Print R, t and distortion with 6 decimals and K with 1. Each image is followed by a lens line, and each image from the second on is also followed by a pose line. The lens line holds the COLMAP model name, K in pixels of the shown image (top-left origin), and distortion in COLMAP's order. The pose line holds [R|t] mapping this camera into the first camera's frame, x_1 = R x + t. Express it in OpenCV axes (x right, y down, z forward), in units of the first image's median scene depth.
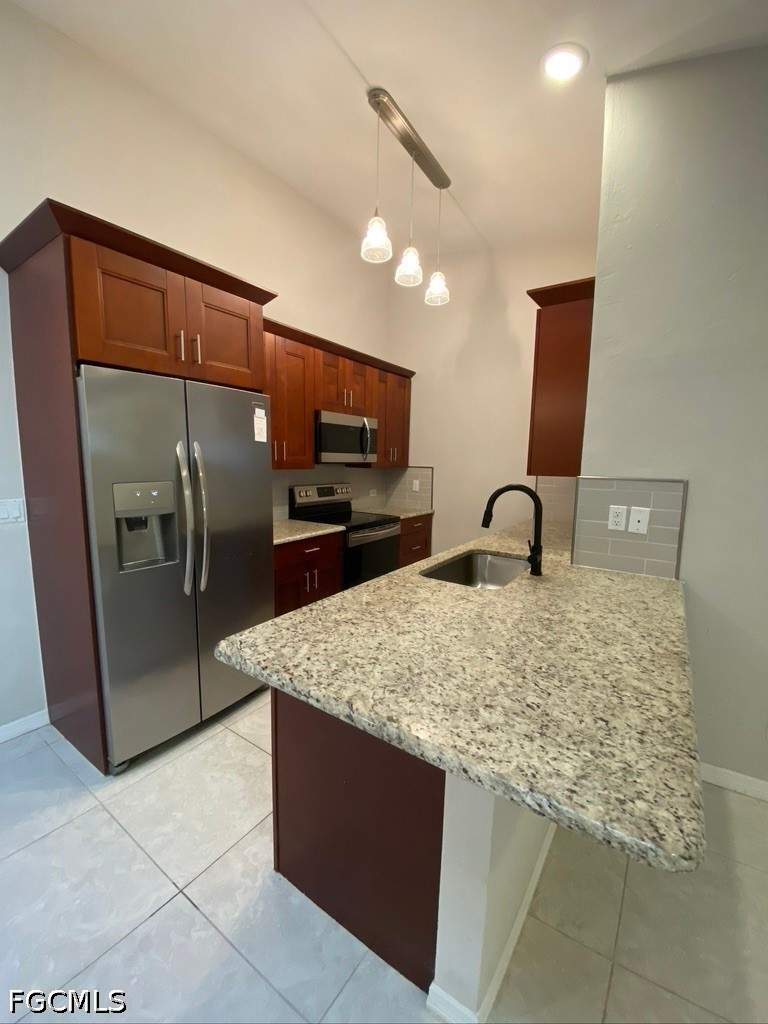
lens RADIAL K [[416.4, 0, 377.6], [0, 416.4, 521.4], [0, 0, 1]] dist [-0.009043, -0.000703]
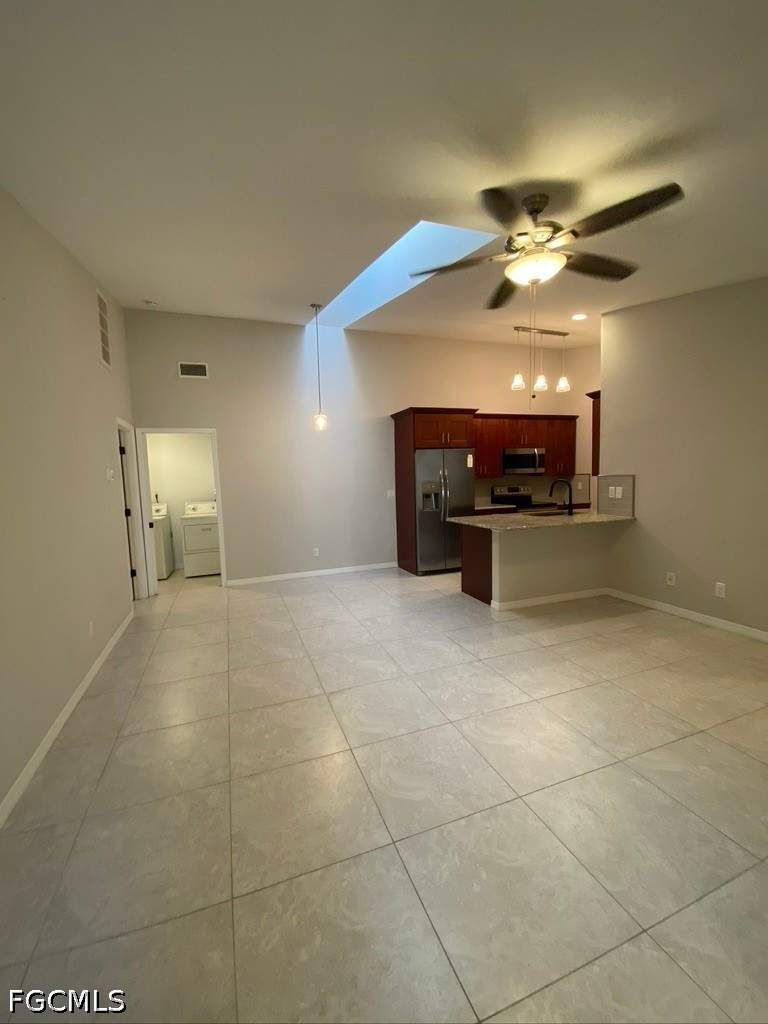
lens RADIAL K [[416.4, 0, 377.6], [0, 416.4, 521.4], [0, 0, 1]] dist [-0.009043, -0.000703]
pose [[0.824299, 0.019167, -0.565830, 0.492064], [-0.038505, 0.999011, -0.022253, 0.154687], [0.564844, 0.040131, 0.824222, -0.994321]]
